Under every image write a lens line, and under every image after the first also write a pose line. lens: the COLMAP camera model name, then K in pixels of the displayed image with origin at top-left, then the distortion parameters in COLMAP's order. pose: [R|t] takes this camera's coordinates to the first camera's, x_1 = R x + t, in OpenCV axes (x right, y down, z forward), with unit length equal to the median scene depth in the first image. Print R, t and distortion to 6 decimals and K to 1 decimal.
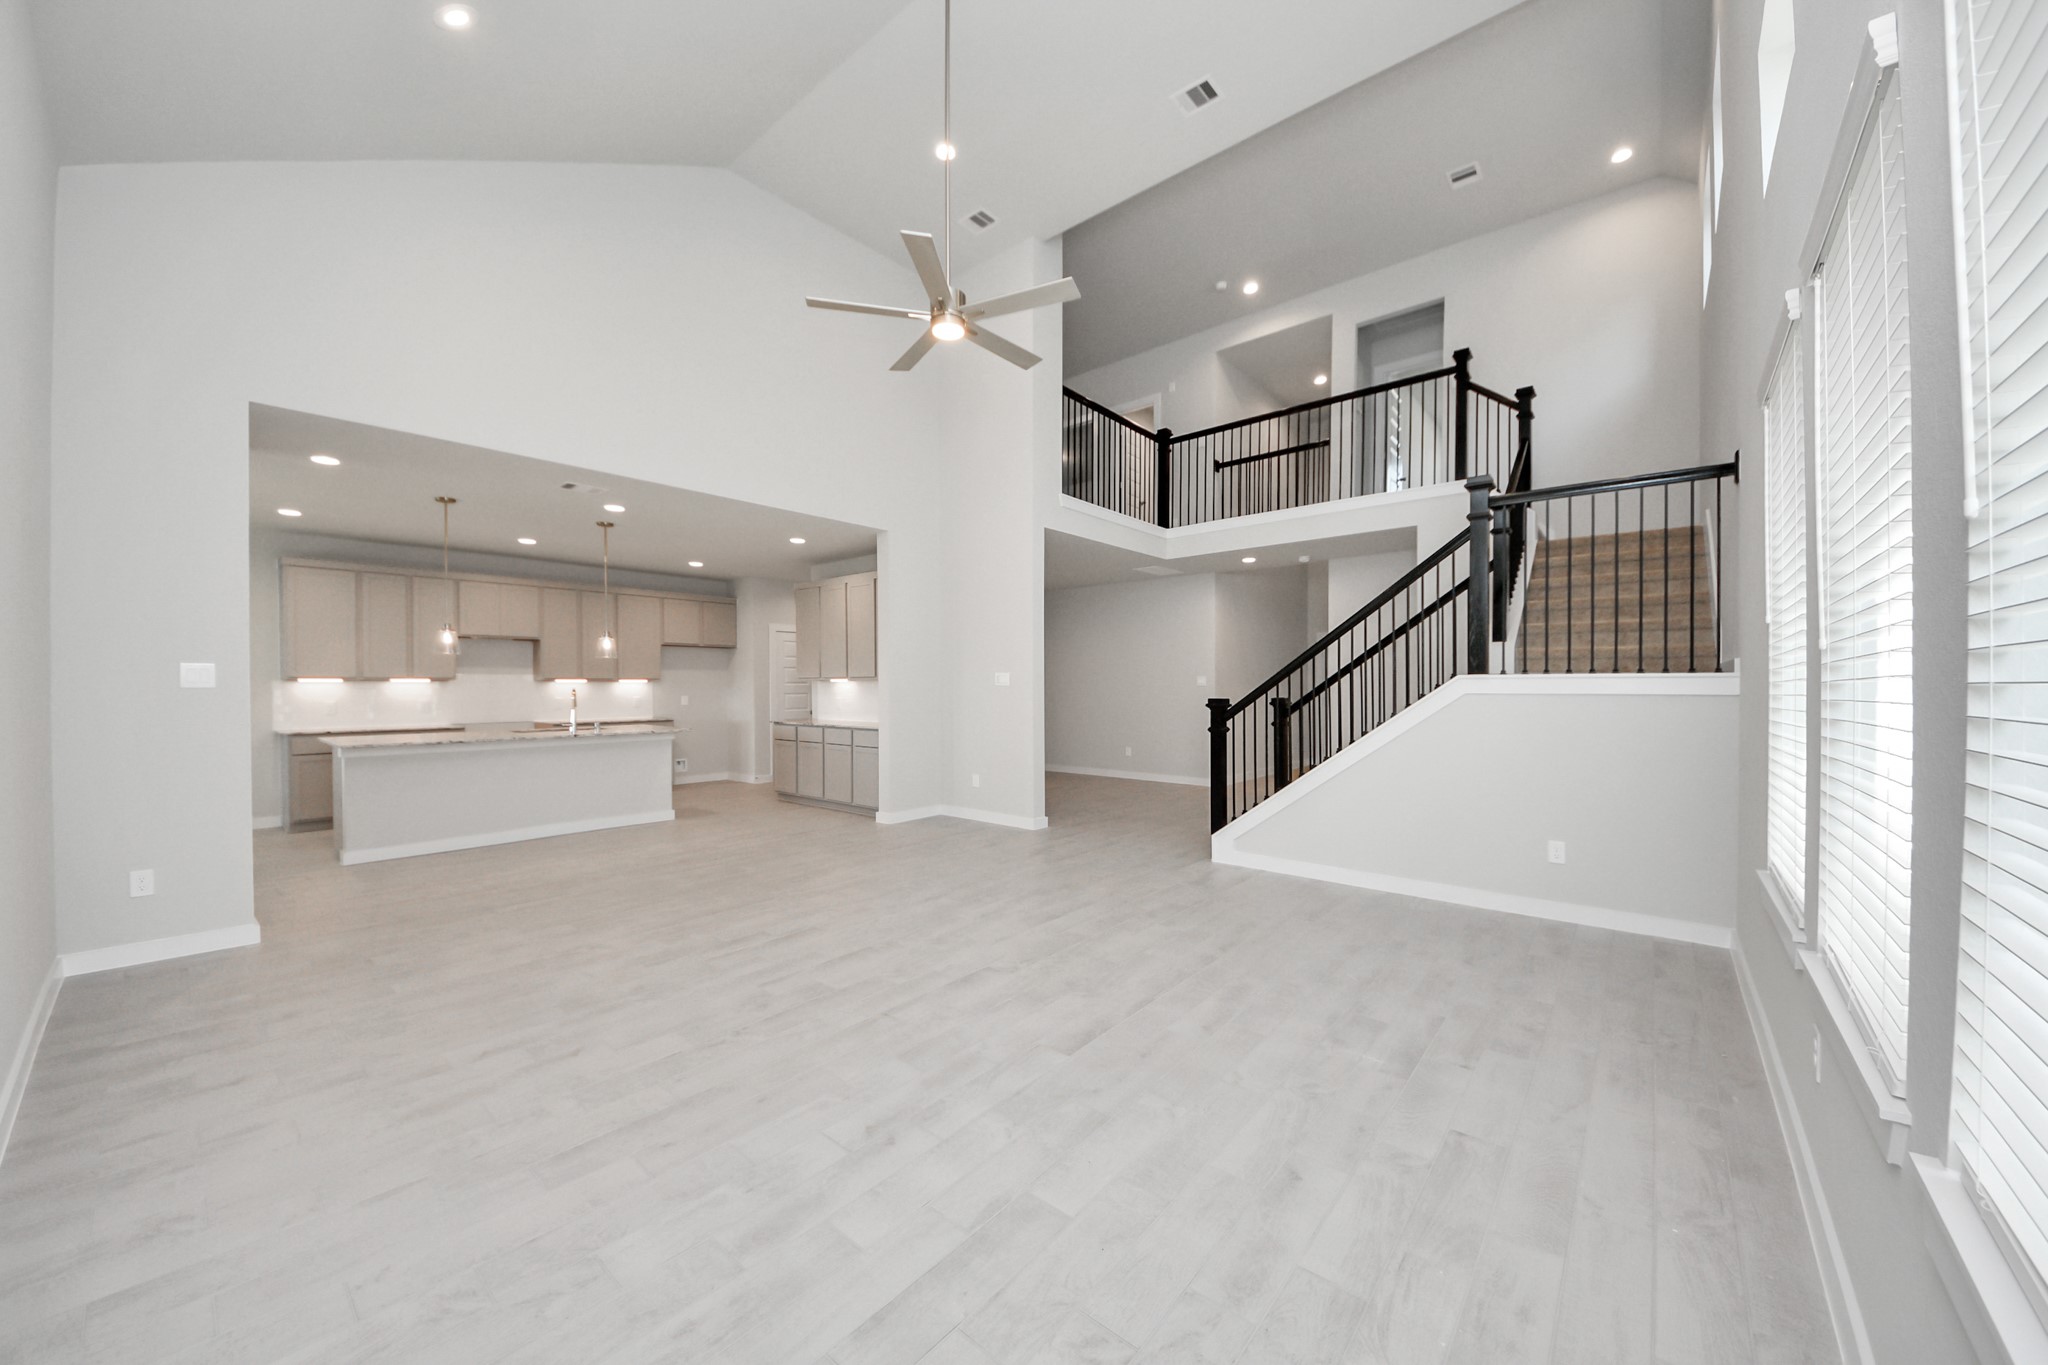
lens RADIAL K [[739.7, 0, 1028.5], [0, 739.7, 689.0], [0, 0, 1]] dist [0.000213, -0.000419]
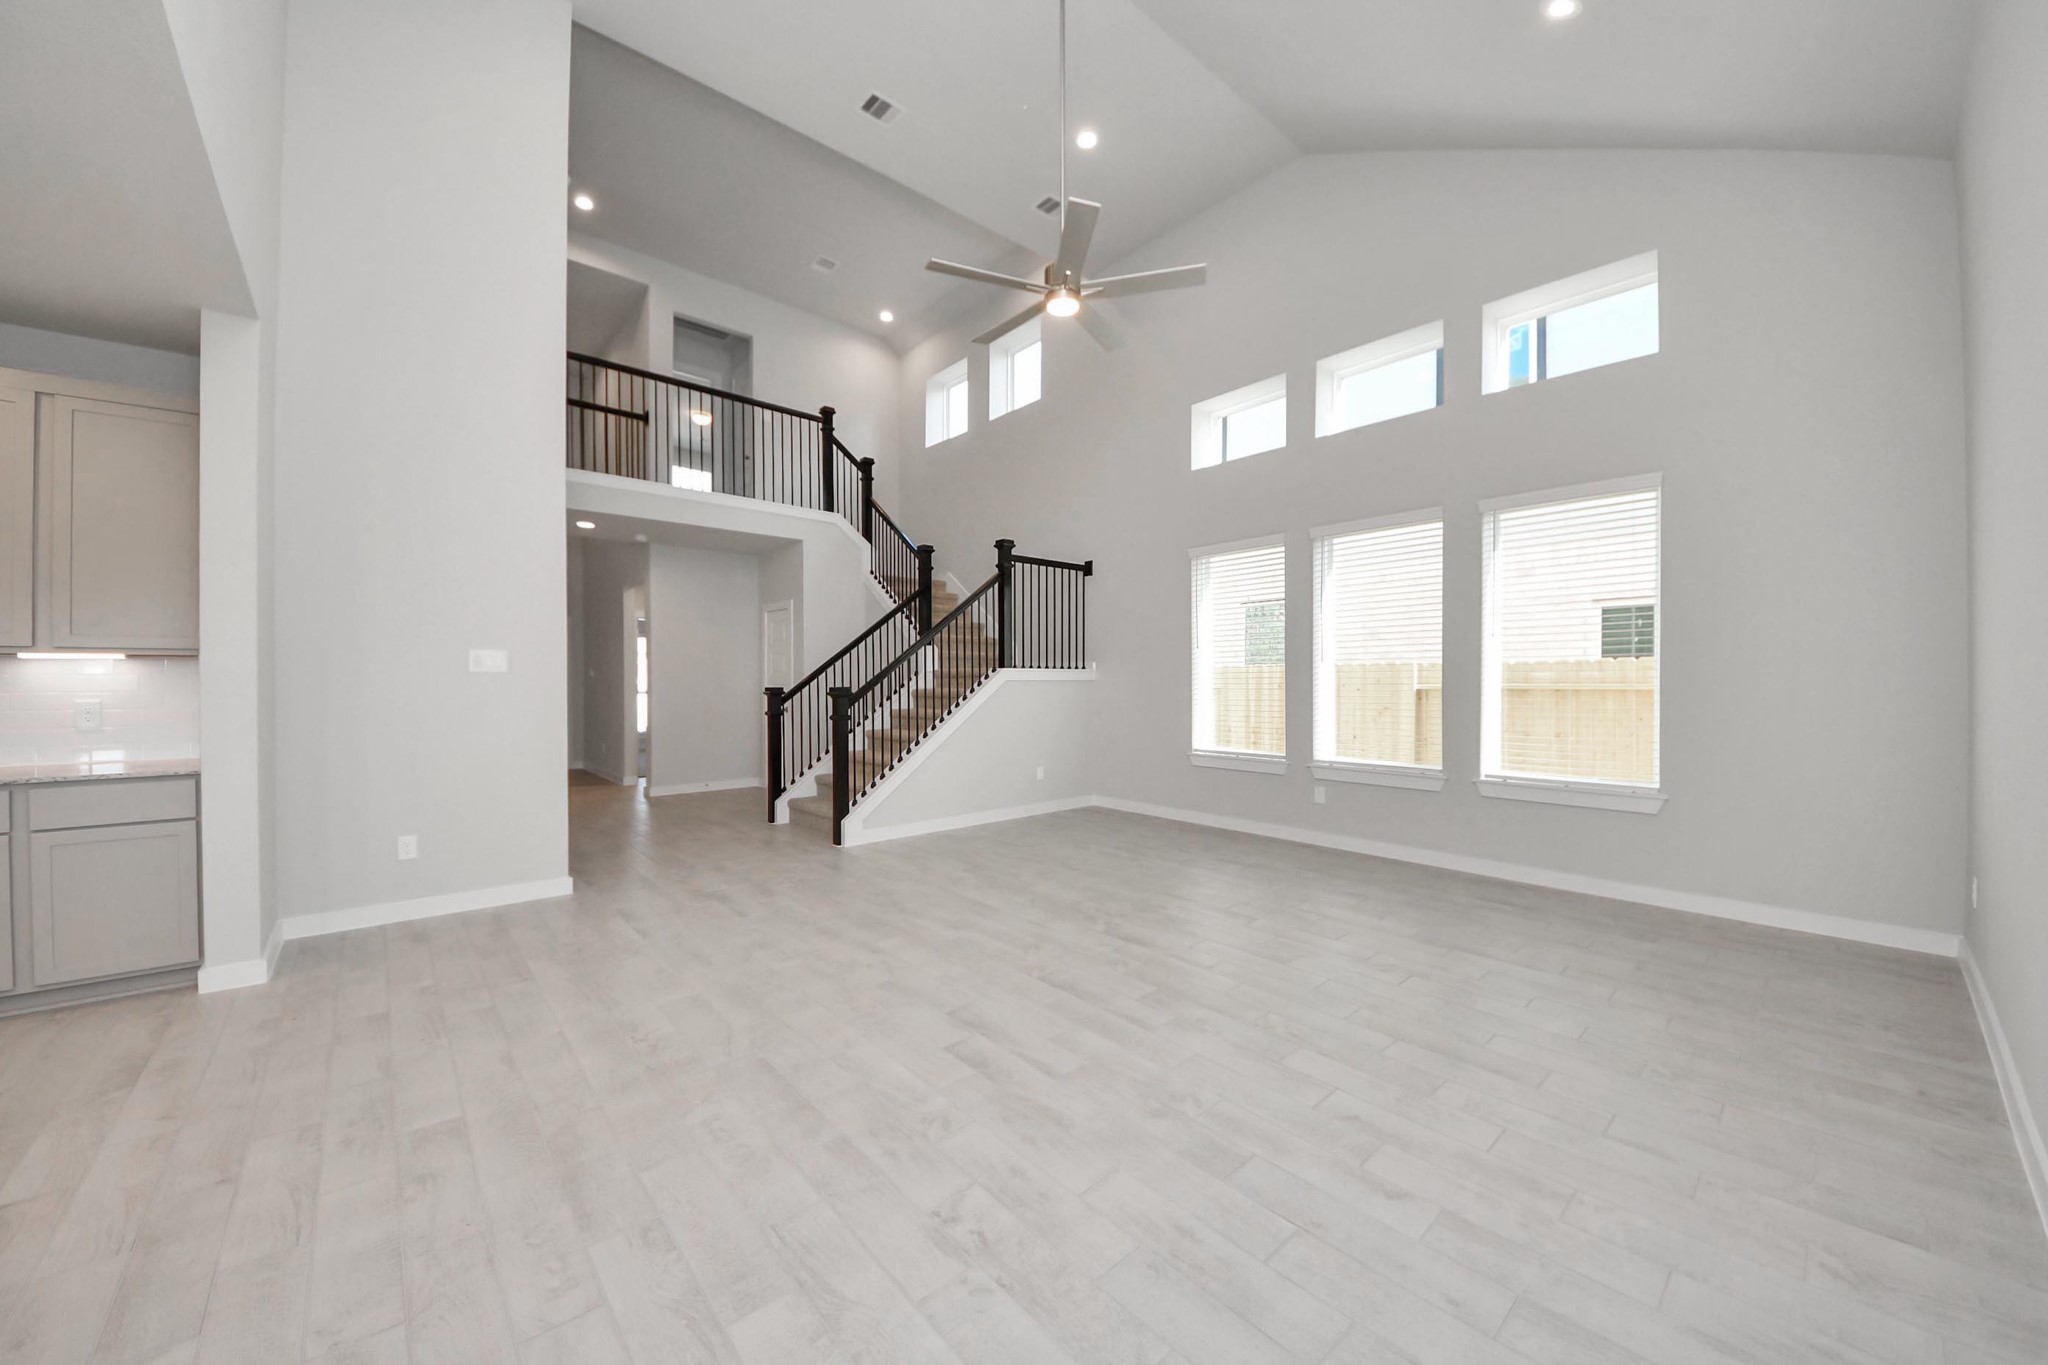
lens RADIAL K [[728.7, 0, 1029.5], [0, 728.7, 678.8], [0, 0, 1]] dist [0.018744, -0.005624]
pose [[0.141518, 0.001009, 0.989935, -0.705193], [0.005636, 0.999982, -0.001825, 0.003942], [-0.989920, 0.005838, 0.141509, 0.595100]]
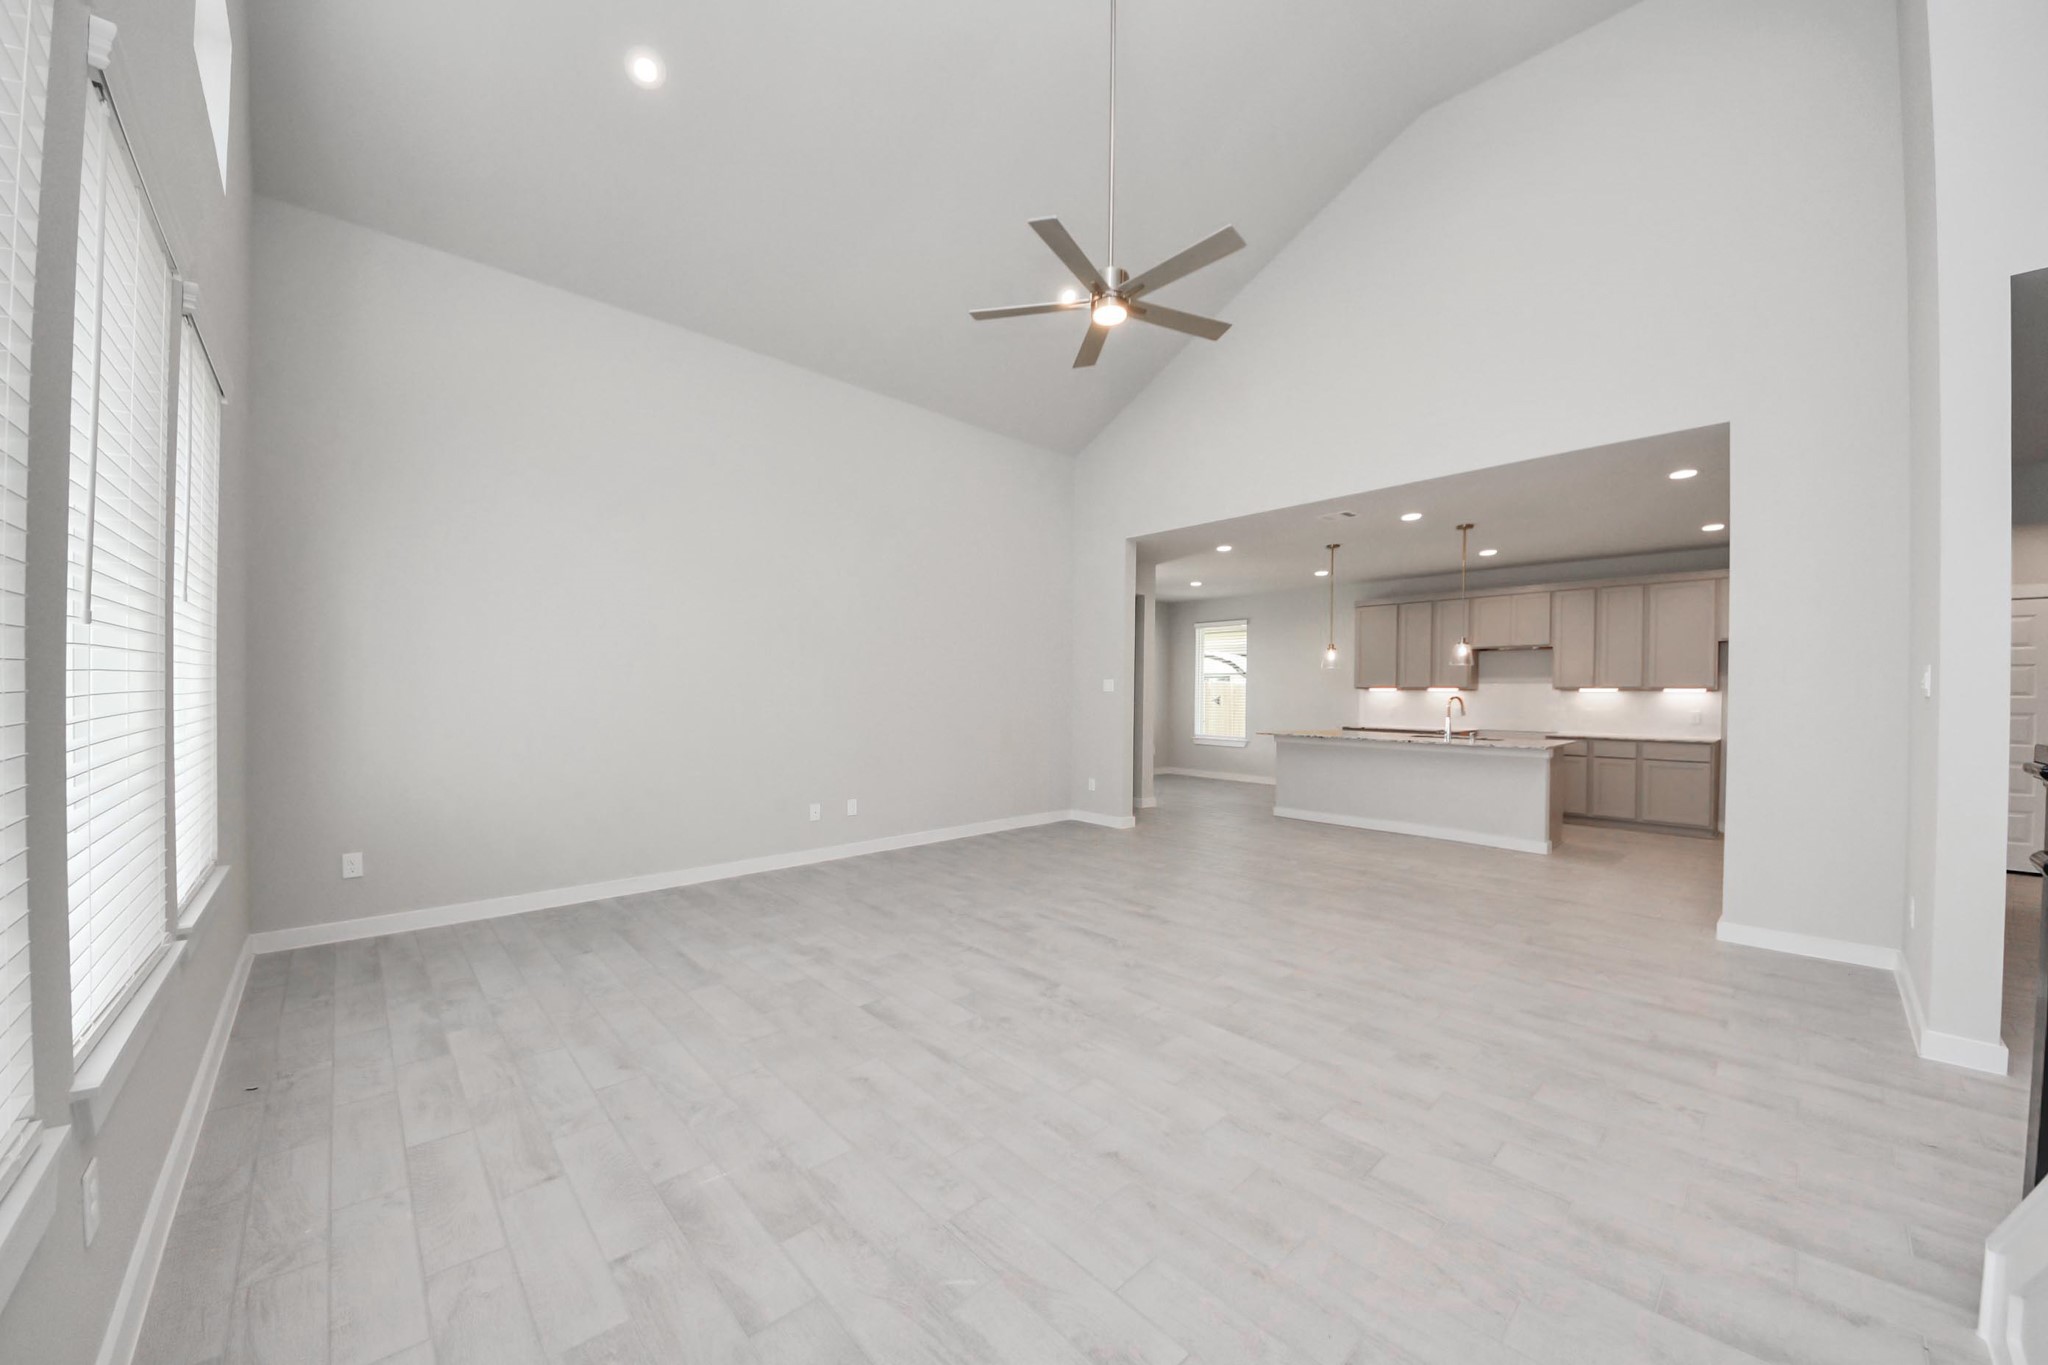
lens RADIAL K [[730.0, 0, 1019.8], [0, 730.0, 701.4], [0, 0, 1]] dist [0.028551, -0.009853]
pose [[-0.126865, 0.021142, -0.991695, 0.555278], [-0.019162, 0.999534, 0.023760, -0.009157], [0.991735, 0.022017, -0.126401, 0.661843]]
